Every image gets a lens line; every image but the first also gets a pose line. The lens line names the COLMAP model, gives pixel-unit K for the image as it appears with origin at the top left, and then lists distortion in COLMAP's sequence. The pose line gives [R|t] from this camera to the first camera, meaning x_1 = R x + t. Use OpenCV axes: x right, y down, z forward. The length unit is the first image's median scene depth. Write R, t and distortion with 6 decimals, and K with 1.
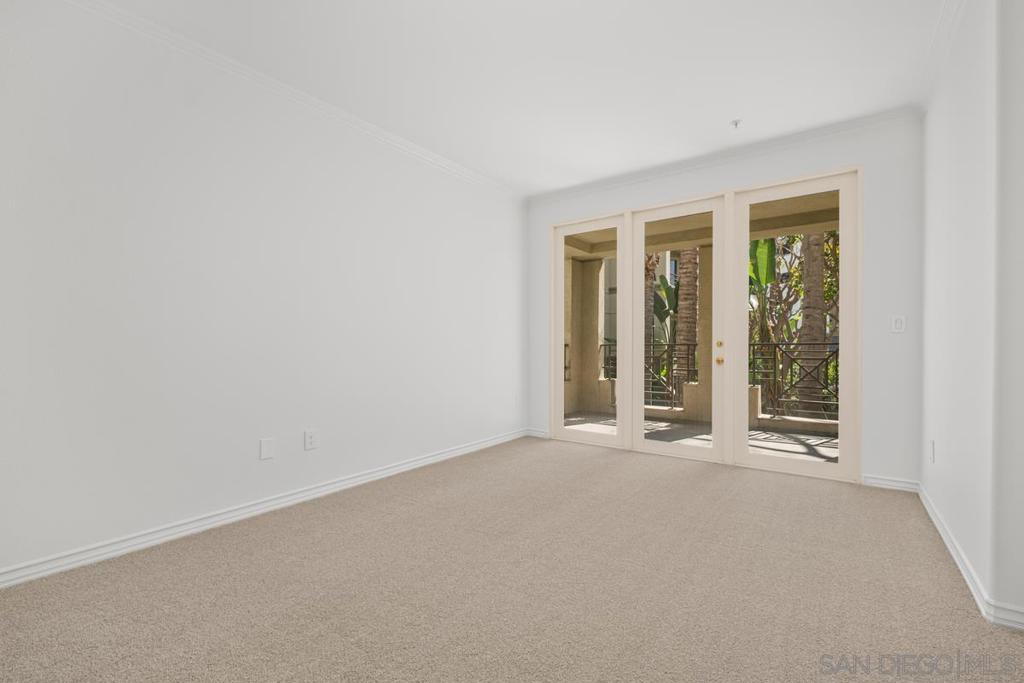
lens RADIAL K [[446.6, 0, 511.0], [0, 446.6, 344.4], [0, 0, 1]] dist [0.004169, -0.004099]
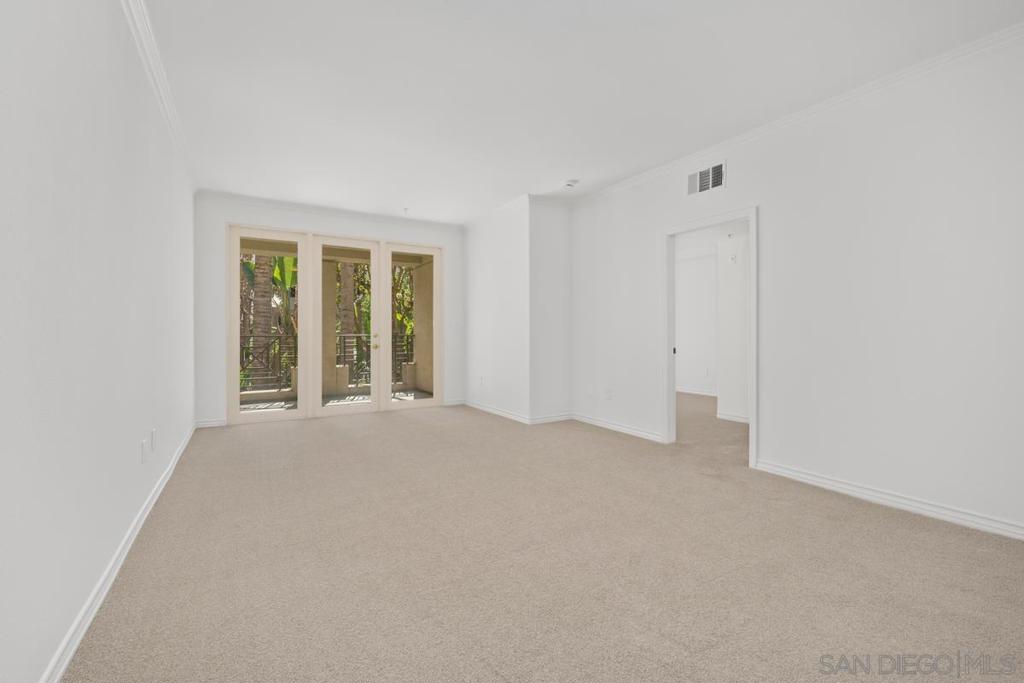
lens RADIAL K [[446.6, 0, 510.4], [0, 446.6, 335.6], [0, 0, 1]] dist [0.004169, -0.004099]
pose [[0.385706, 0.002340, 0.922619, -0.534270], [-0.000487, 0.999997, -0.002332, 0.001747], [-0.922621, 0.000450, 0.385706, -0.025222]]
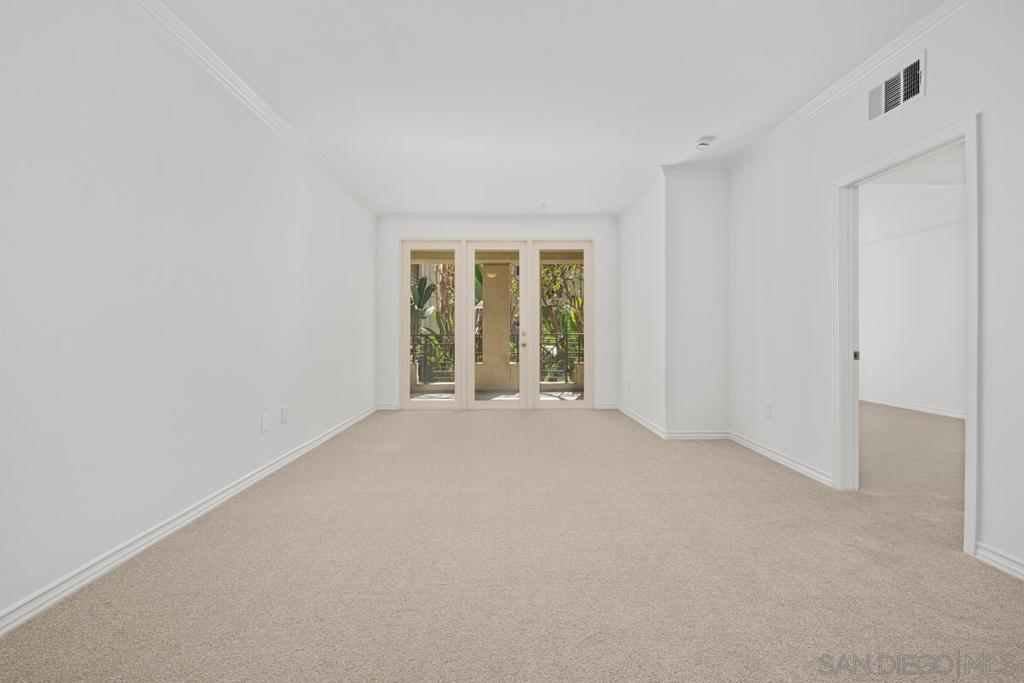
lens RADIAL K [[446.6, 0, 514.0], [0, 446.6, 335.3], [0, 0, 1]] dist [0.004169, -0.004099]
pose [[0.792468, -0.001154, 0.609912, -0.355154], [0.001290, 0.999999, 0.000216, 0.001813], [-0.609912, 0.000616, 0.792469, -0.157933]]
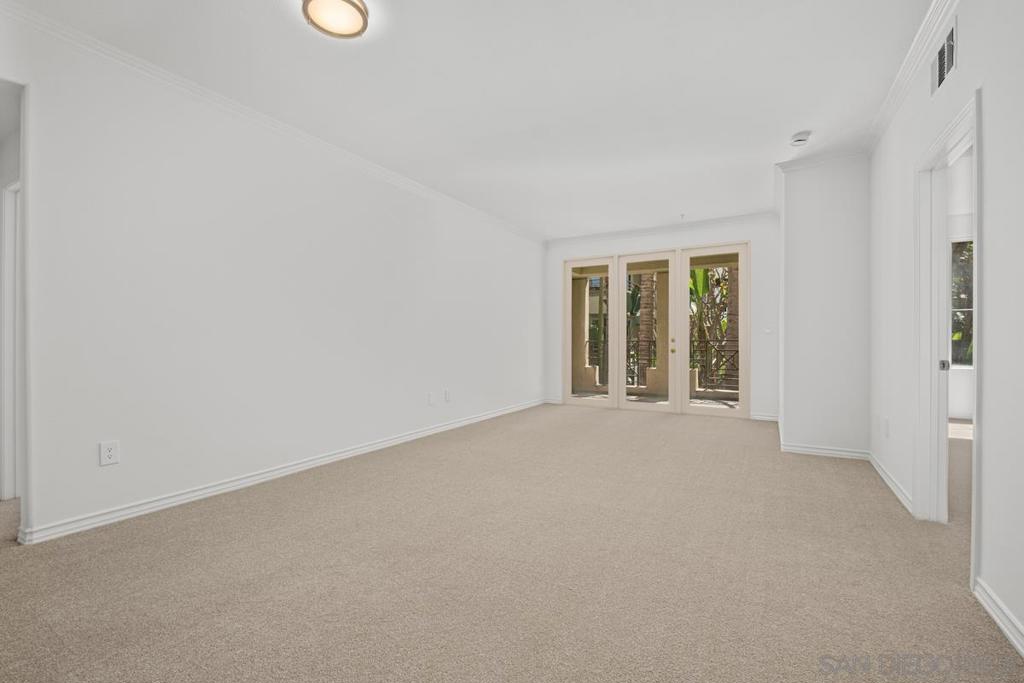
lens RADIAL K [[446.6, 0, 510.9], [0, 446.6, 336.4], [0, 0, 1]] dist [0.004169, -0.004099]
pose [[0.994216, 0.003375, 0.107345, -0.201912], [-0.002161, 0.999932, -0.011422, 0.003415], [-0.107377, 0.011124, 0.994156, -0.380288]]
